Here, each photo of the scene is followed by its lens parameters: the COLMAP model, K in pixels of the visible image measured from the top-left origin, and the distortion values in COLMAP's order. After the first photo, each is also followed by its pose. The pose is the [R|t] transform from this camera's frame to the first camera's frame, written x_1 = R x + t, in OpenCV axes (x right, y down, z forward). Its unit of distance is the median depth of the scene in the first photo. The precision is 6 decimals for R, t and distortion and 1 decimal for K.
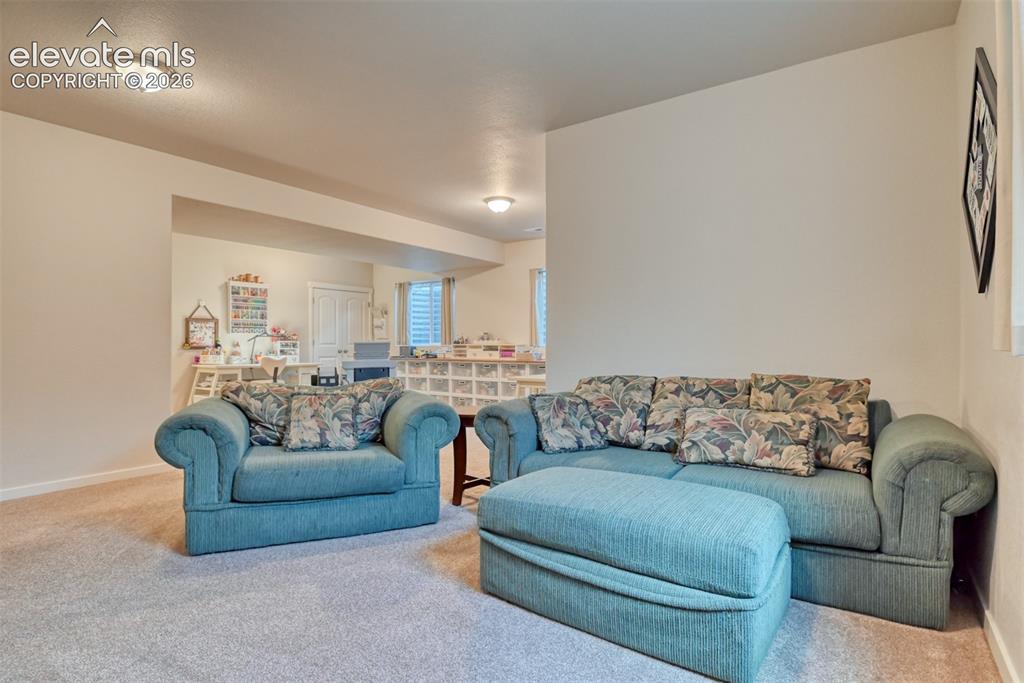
lens RADIAL K [[507.6, 0, 509.7], [0, 507.6, 338.7], [0, 0, 1]] dist [-0.028645, -0.000993]
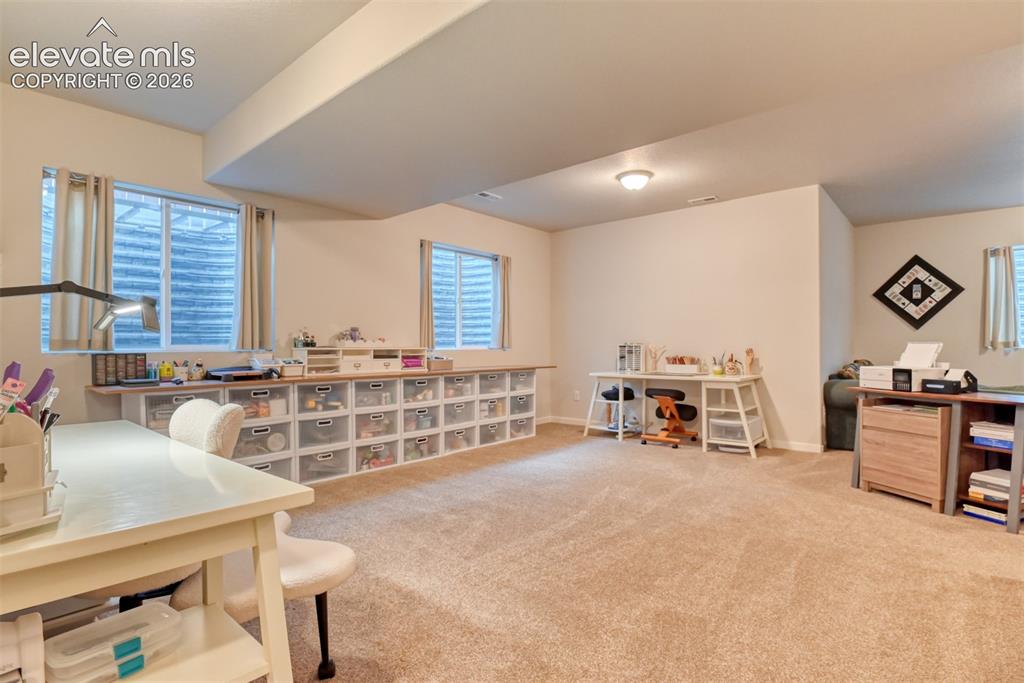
lens RADIAL K [[507.6, 0, 509.7], [0, 507.6, 338.7], [0, 0, 1]] dist [-0.028645, -0.000993]
pose [[0.098845, 0.016497, 0.994966, -0.615944], [-0.007294, 0.999848, -0.015853, 0.008806], [-0.995076, -0.005691, 0.098950, 0.788511]]
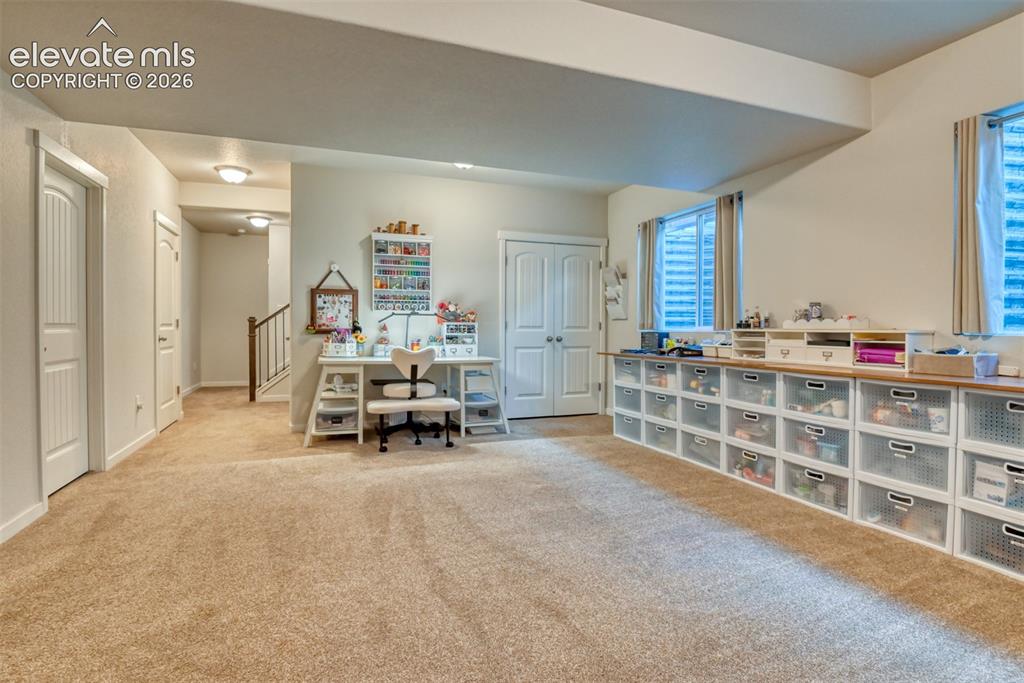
lens RADIAL K [[507.6, 0, 509.7], [0, 507.6, 338.7], [0, 0, 1]] dist [-0.028645, -0.000993]
pose [[0.827835, 0.016627, -0.560726, -0.023141], [0.000089, 0.999557, 0.029771, 0.006240], [0.560972, -0.024696, 0.827466, 0.519115]]
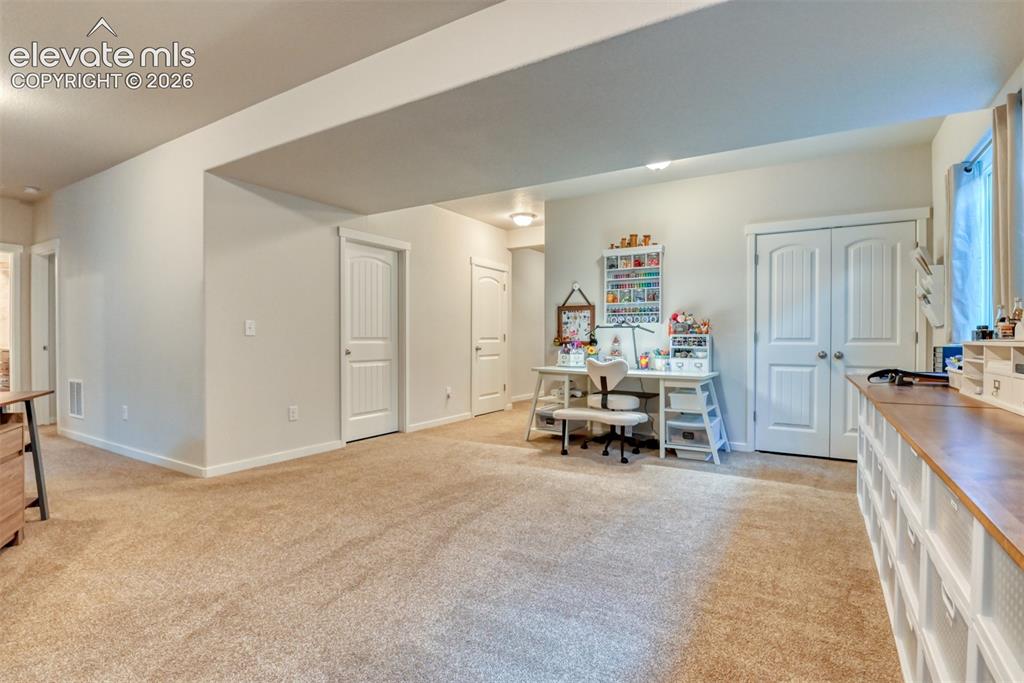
lens RADIAL K [[501.0, 0, 509.0], [0, 501.0, 345.8], [0, 0, 1]] dist [-0.025825, -0.000218]
pose [[0.072761, 0.012155, -0.997275, 0.132100], [0.006015, 0.999902, 0.012626, 0.009594], [0.997331, -0.006918, 0.072681, 0.780460]]
